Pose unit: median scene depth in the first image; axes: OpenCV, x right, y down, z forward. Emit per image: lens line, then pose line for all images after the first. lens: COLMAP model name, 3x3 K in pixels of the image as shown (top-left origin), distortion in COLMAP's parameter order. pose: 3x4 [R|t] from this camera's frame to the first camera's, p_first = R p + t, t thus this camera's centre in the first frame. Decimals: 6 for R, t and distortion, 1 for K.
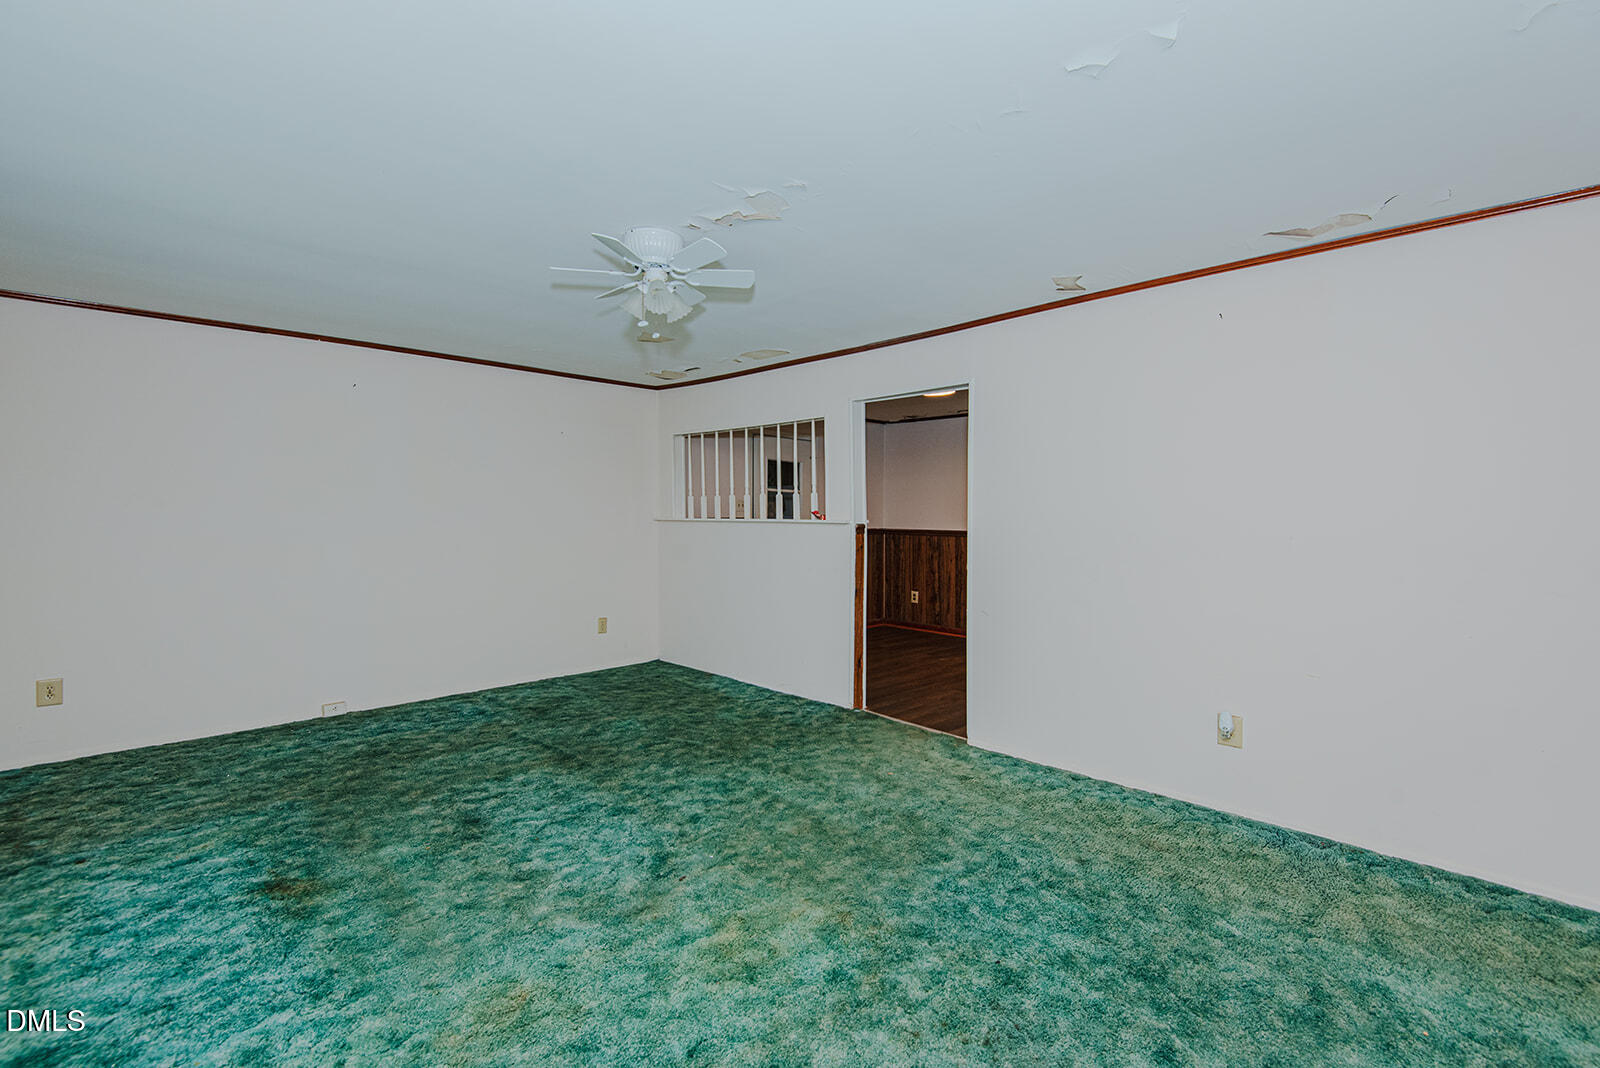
lens RADIAL K [[733.7, 0, 801.2], [0, 733.7, 529.1], [0, 0, 1]] dist [0.032509, -0.019880]
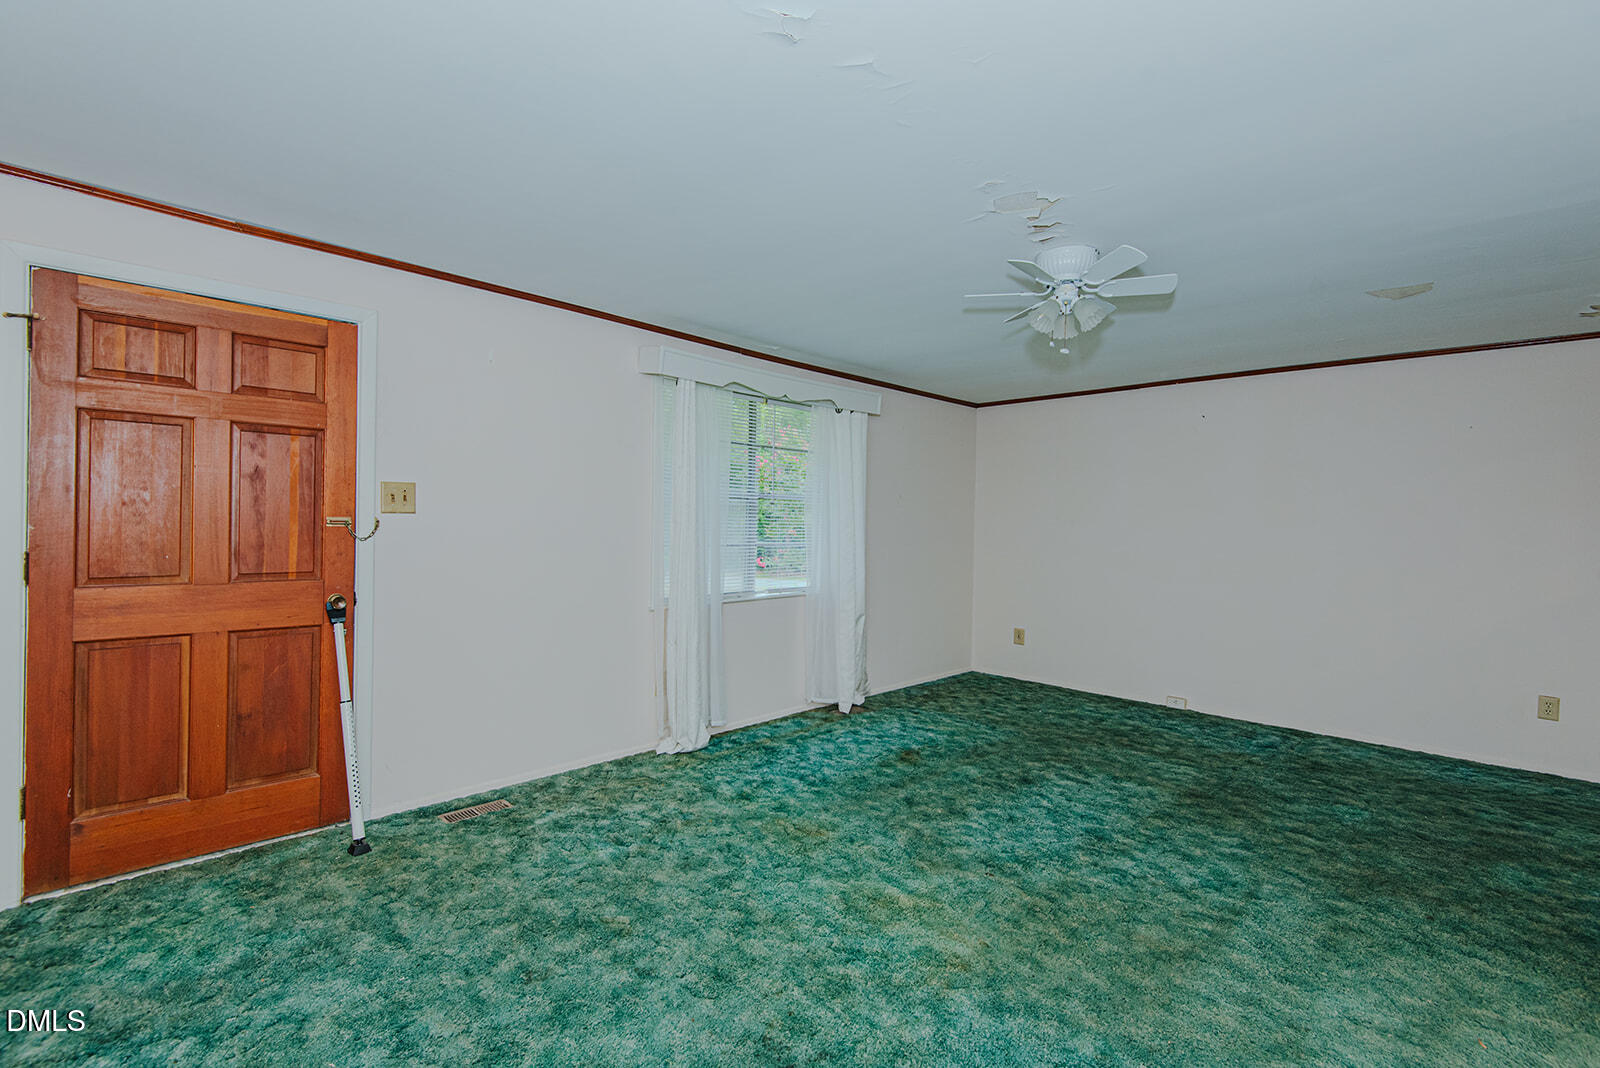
lens RADIAL K [[733.7, 0, 801.2], [0, 733.7, 529.1], [0, 0, 1]] dist [0.032509, -0.019880]
pose [[0.000804, 0.007140, -0.999974, 0.727850], [-0.043543, 0.999026, 0.007098, -0.010697], [0.999051, 0.043536, 0.001114, 0.583060]]
